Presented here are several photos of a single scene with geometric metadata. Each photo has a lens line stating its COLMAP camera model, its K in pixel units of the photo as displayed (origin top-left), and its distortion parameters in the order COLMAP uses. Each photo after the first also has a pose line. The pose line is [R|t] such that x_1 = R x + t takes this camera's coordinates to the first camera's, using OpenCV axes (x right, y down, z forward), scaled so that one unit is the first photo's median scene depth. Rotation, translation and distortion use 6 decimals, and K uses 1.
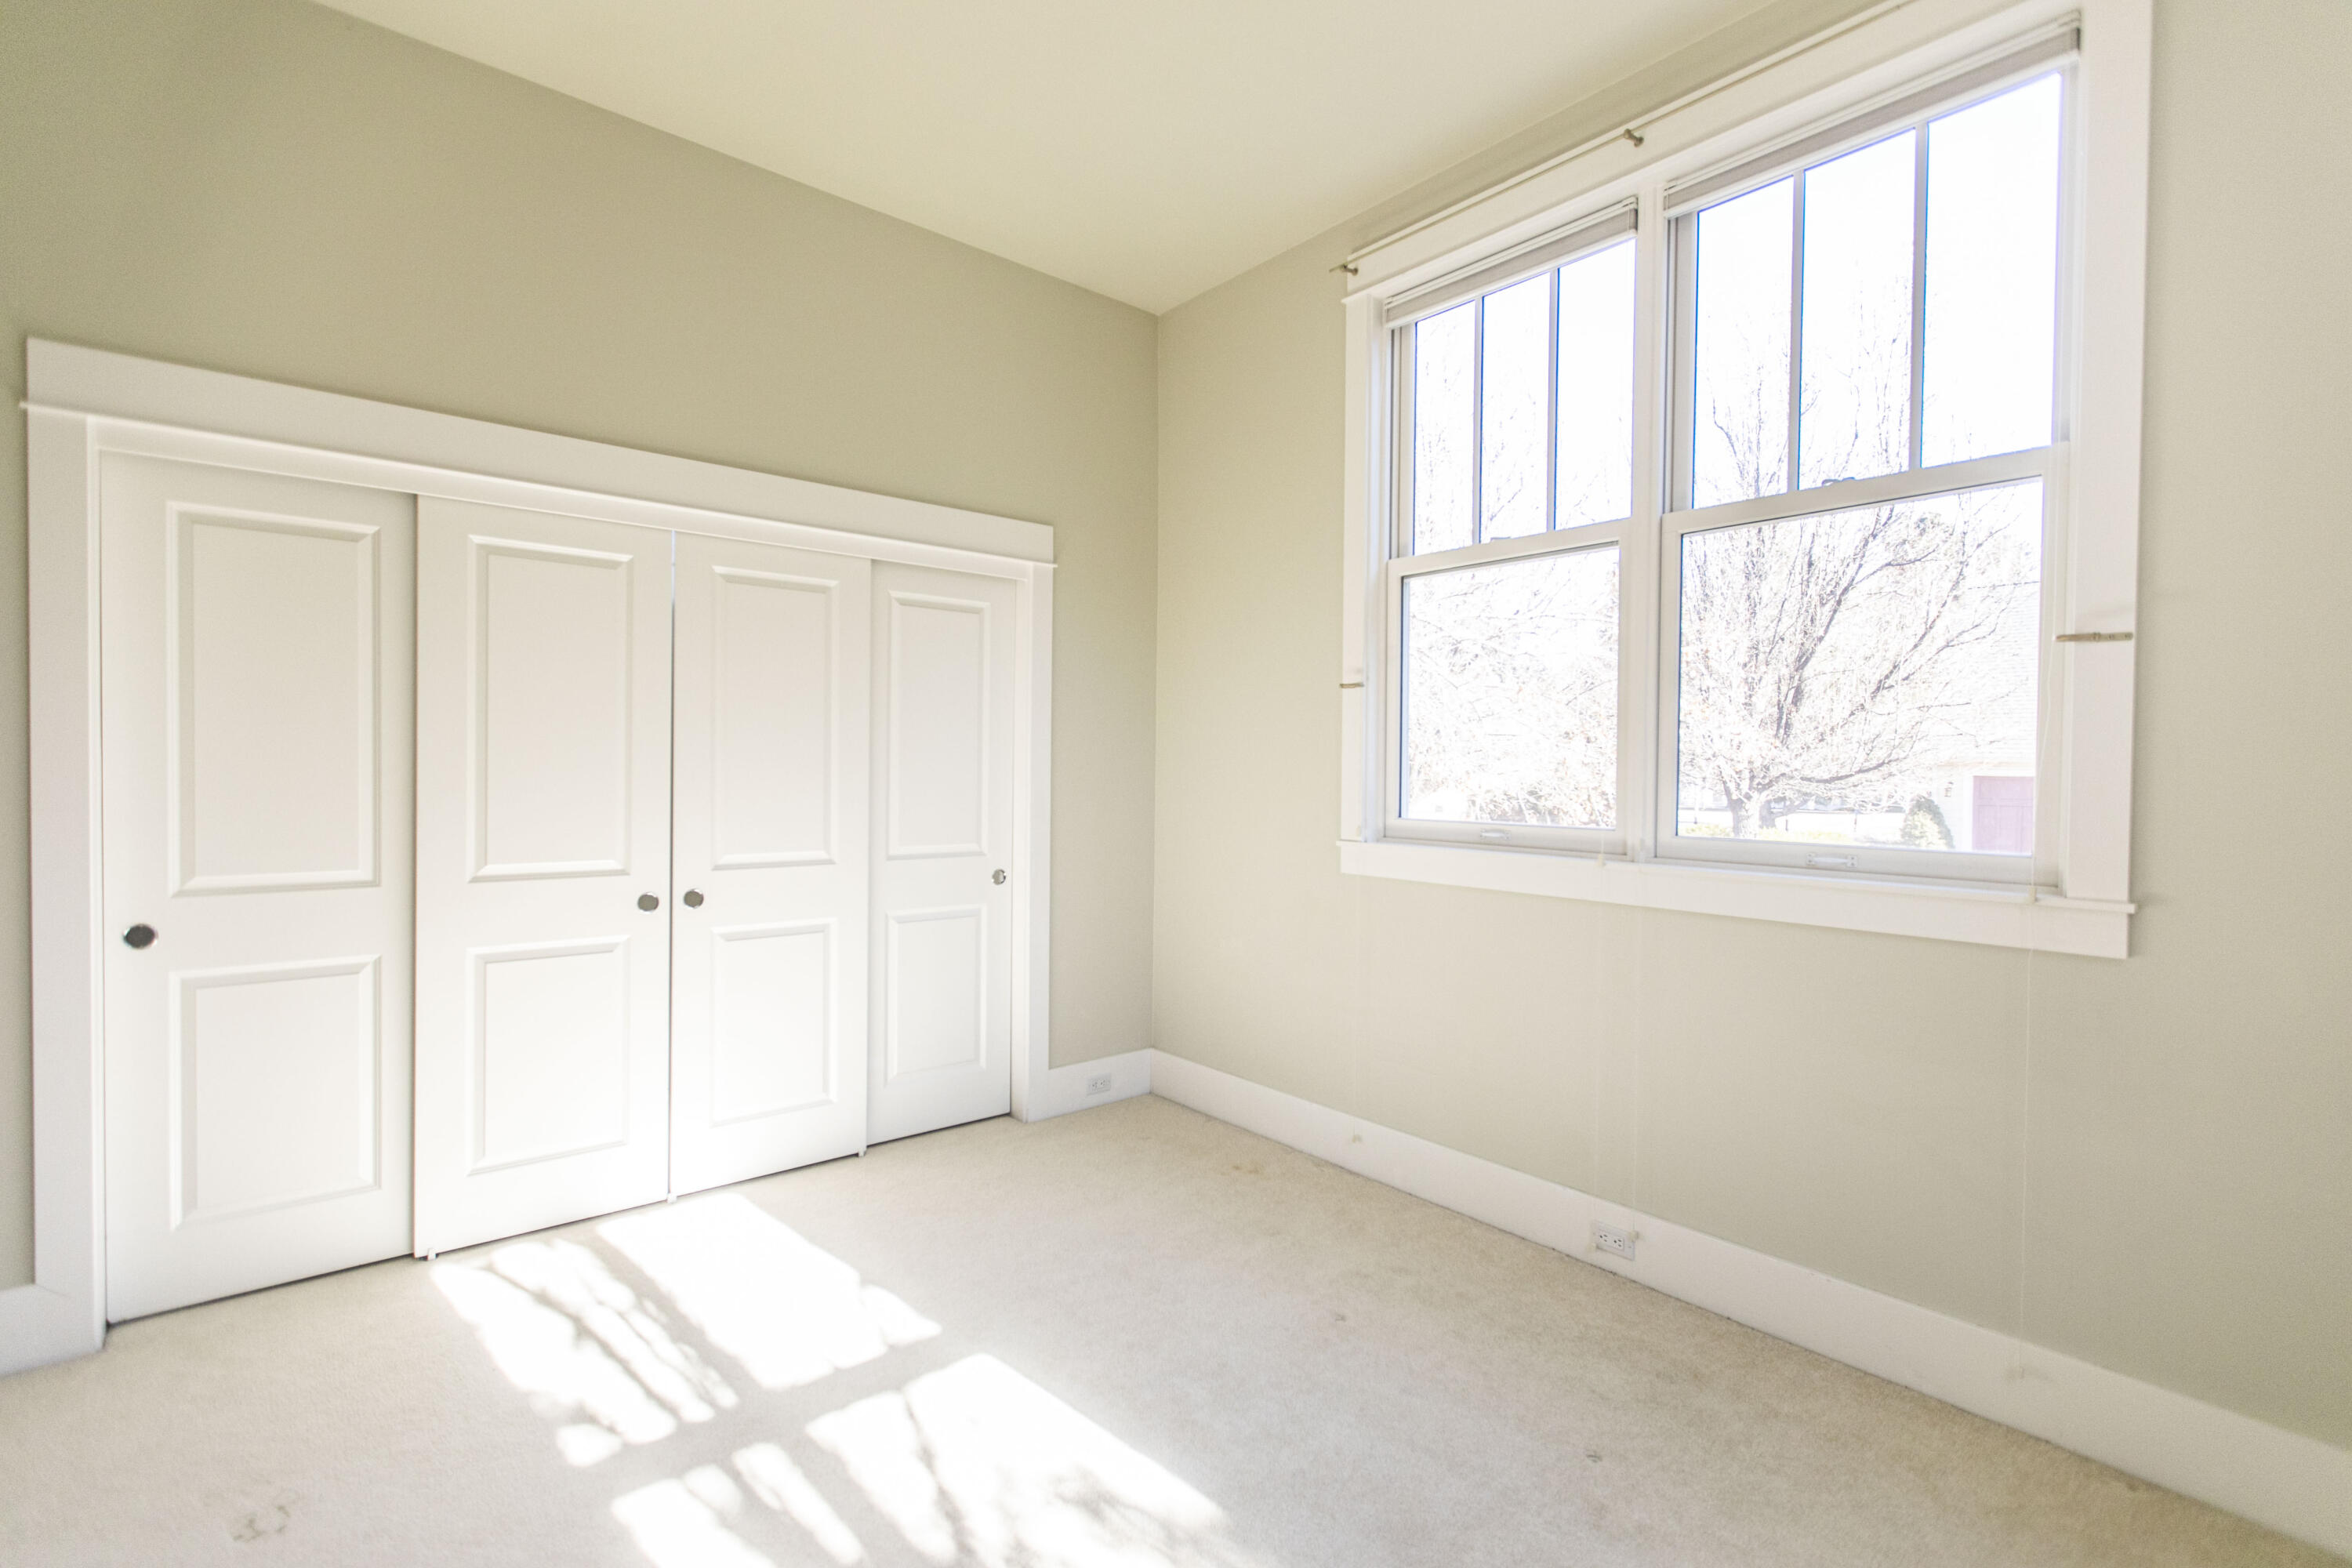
lens RADIAL K [[1049.7, 0, 1181.0], [0, 1049.7, 784.2], [0, 0, 1]] dist [0.001068, -0.000163]
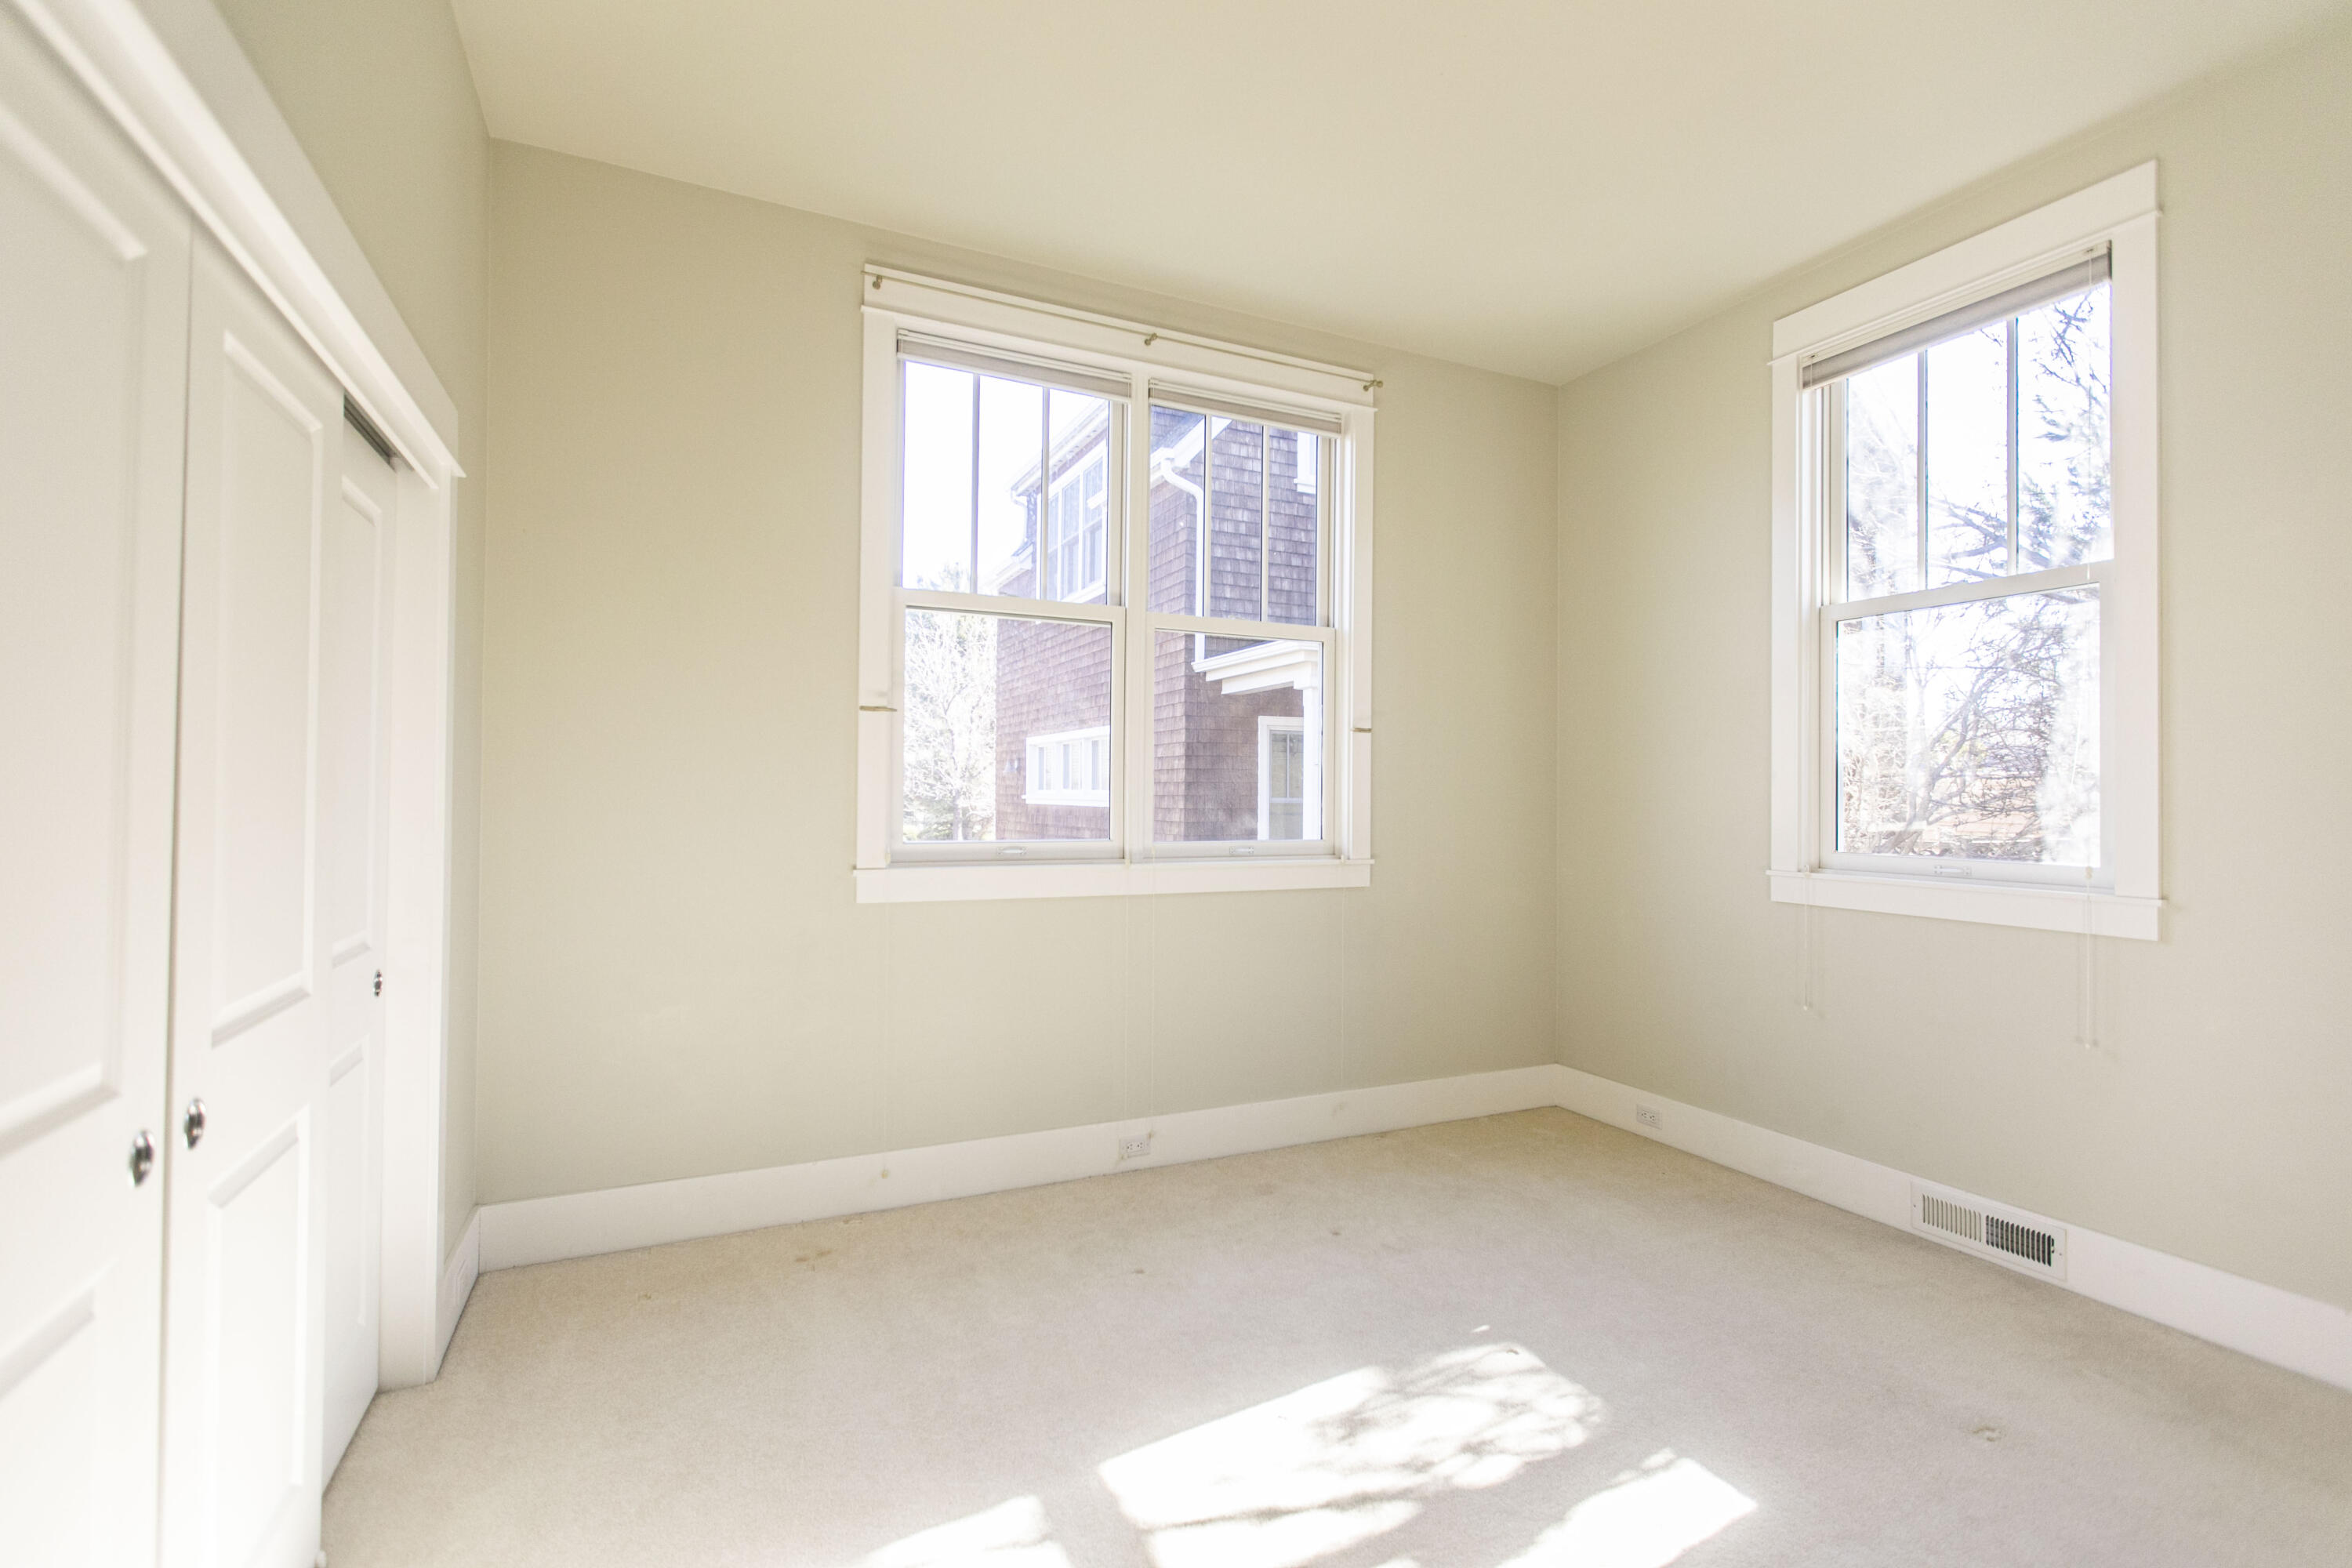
lens RADIAL K [[1049.7, 0, 1165.2], [0, 1049.7, 784.5], [0, 0, 1]] dist [0.001068, -0.000163]
pose [[0.266289, 0.002555, 0.963890, -0.955493], [0.010114, 0.999934, -0.005444, -0.021942], [-0.963840, 0.011199, 0.266246, 0.658792]]
